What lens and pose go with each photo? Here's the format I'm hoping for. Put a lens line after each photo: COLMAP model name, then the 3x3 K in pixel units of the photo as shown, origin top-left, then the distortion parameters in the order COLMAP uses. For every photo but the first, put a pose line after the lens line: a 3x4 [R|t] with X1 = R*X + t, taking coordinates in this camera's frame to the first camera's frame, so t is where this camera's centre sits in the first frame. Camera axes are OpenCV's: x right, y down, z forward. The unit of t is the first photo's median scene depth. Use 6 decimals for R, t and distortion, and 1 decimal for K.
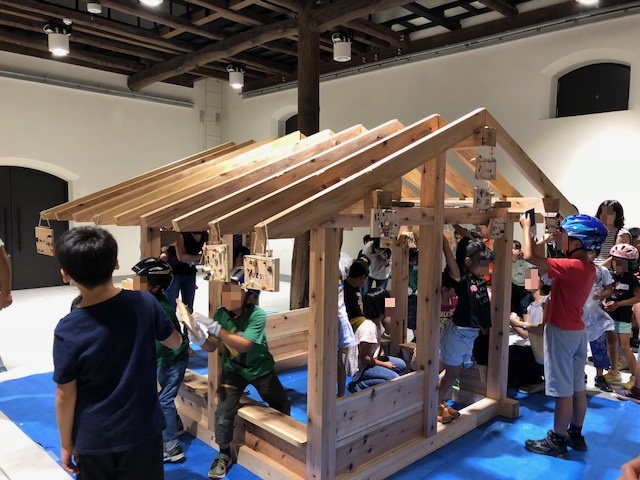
lens RADIAL K [[530.6, 0, 319.4], [0, 530.6, 243.3], [0, 0, 1]] dist [0.005408, 0.013845]
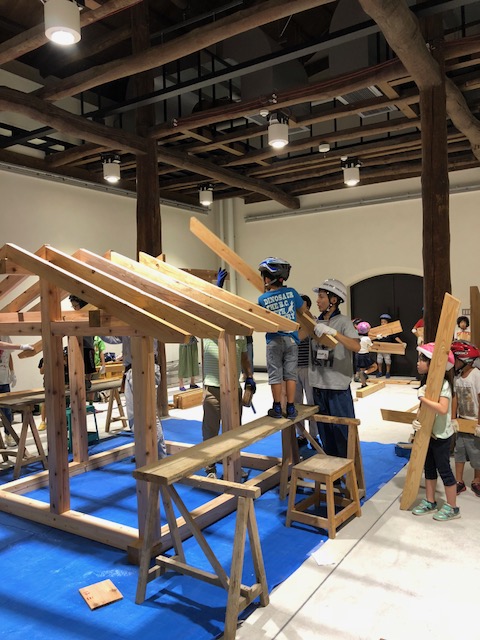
lens RADIAL K [[530.6, 0, 242.0], [0, 530.6, 317.5], [0, 0, 1]] dist [0.005408, 0.013845]
pose [[0.193934, 0.001455, -0.981013, 0.658931], [-0.027405, 0.999617, -0.003935, -0.037651], [0.980632, 0.027648, 0.193900, 0.526391]]
